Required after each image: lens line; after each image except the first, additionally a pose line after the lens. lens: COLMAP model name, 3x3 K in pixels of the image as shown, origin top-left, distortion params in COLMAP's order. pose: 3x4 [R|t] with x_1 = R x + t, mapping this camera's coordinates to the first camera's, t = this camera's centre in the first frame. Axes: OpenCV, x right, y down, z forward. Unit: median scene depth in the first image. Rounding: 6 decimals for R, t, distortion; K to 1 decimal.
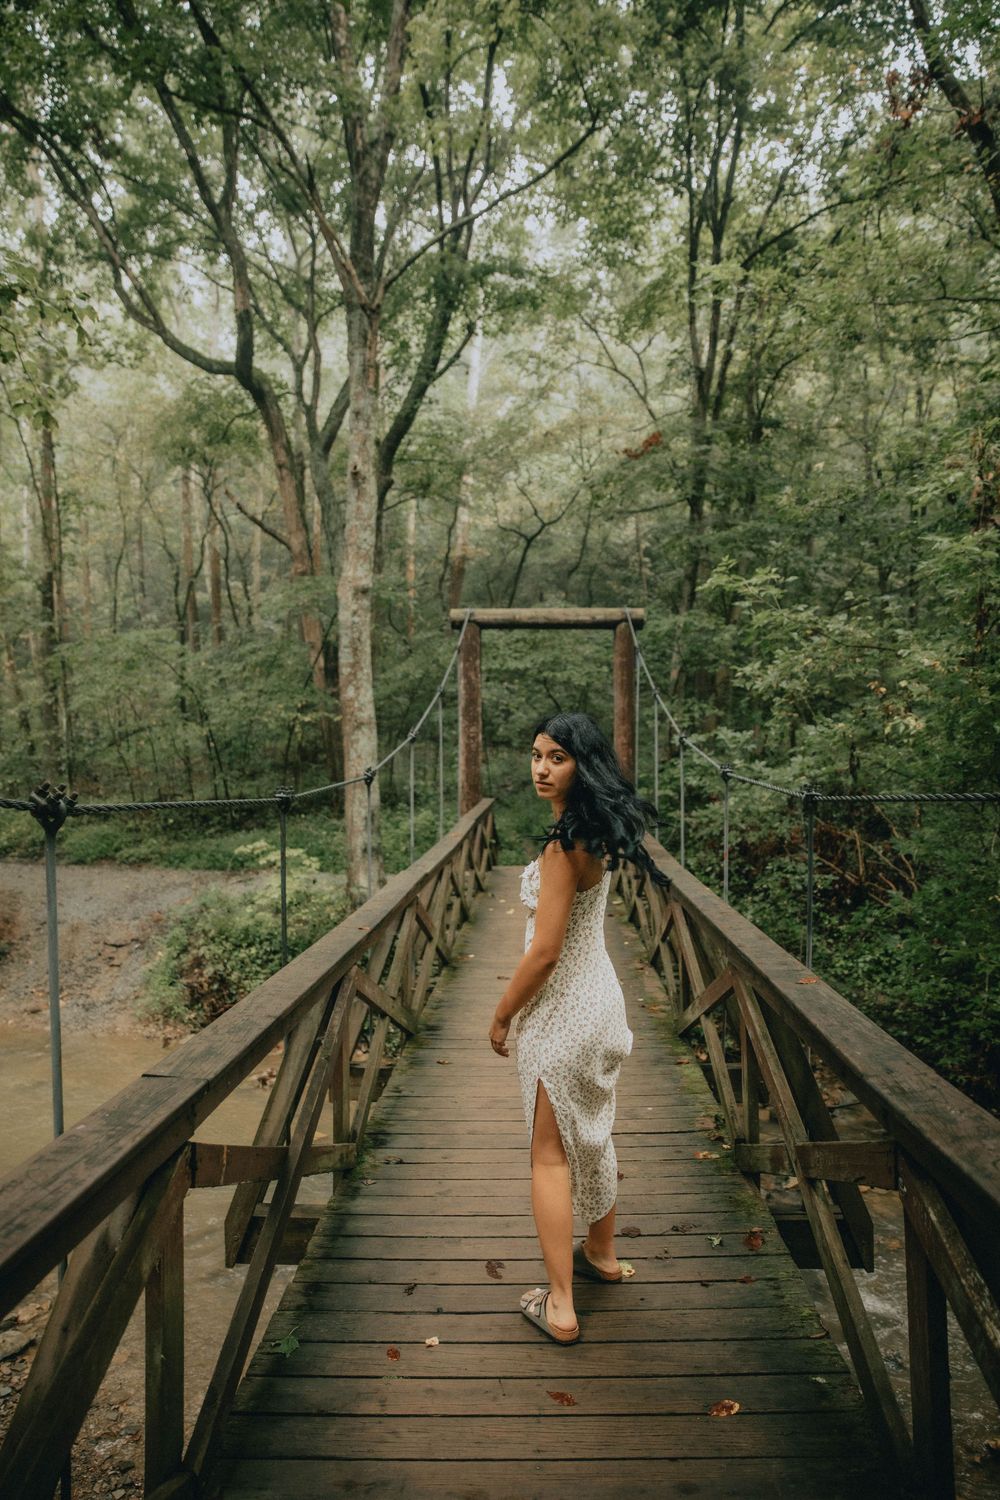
lens RADIAL K [[1028.1, 0, 500.0], [0, 1028.1, 750.0], [0, 0, 1]] dist [-0.059948, 0.000781]
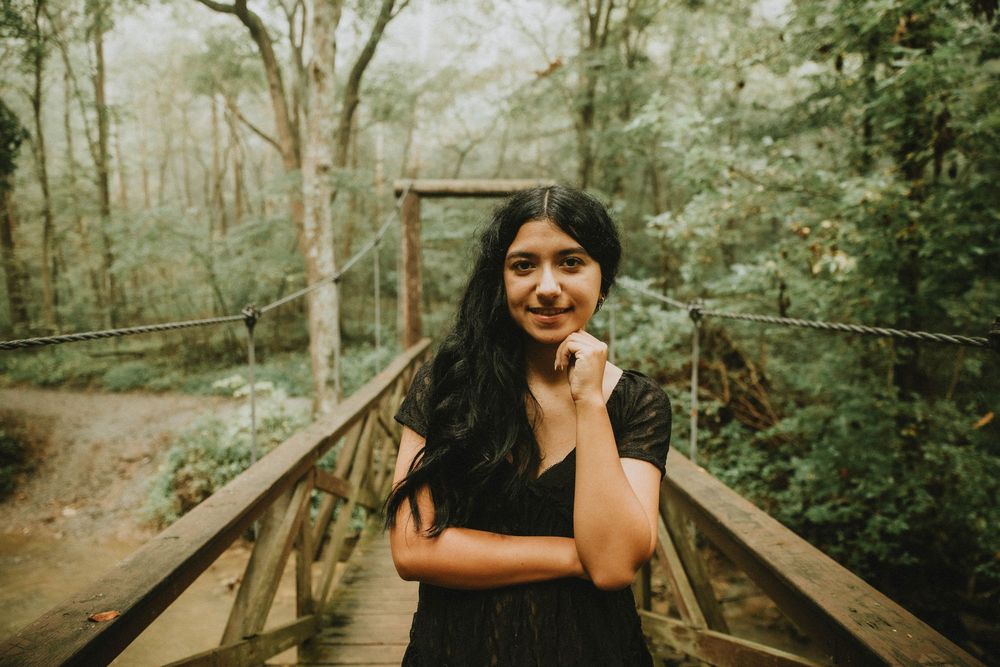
lens RADIAL K [[685.4, 0, 500.6], [0, 685.4, 307.9], [0, 0, 1]] dist [-0.059948, 0.000781]
pose [[0.996667, -0.004597, 0.081449, 0.006608], [0.004356, 0.999986, 0.003148, 0.006123], [-0.081462, -0.002783, 0.996673, 0.144197]]
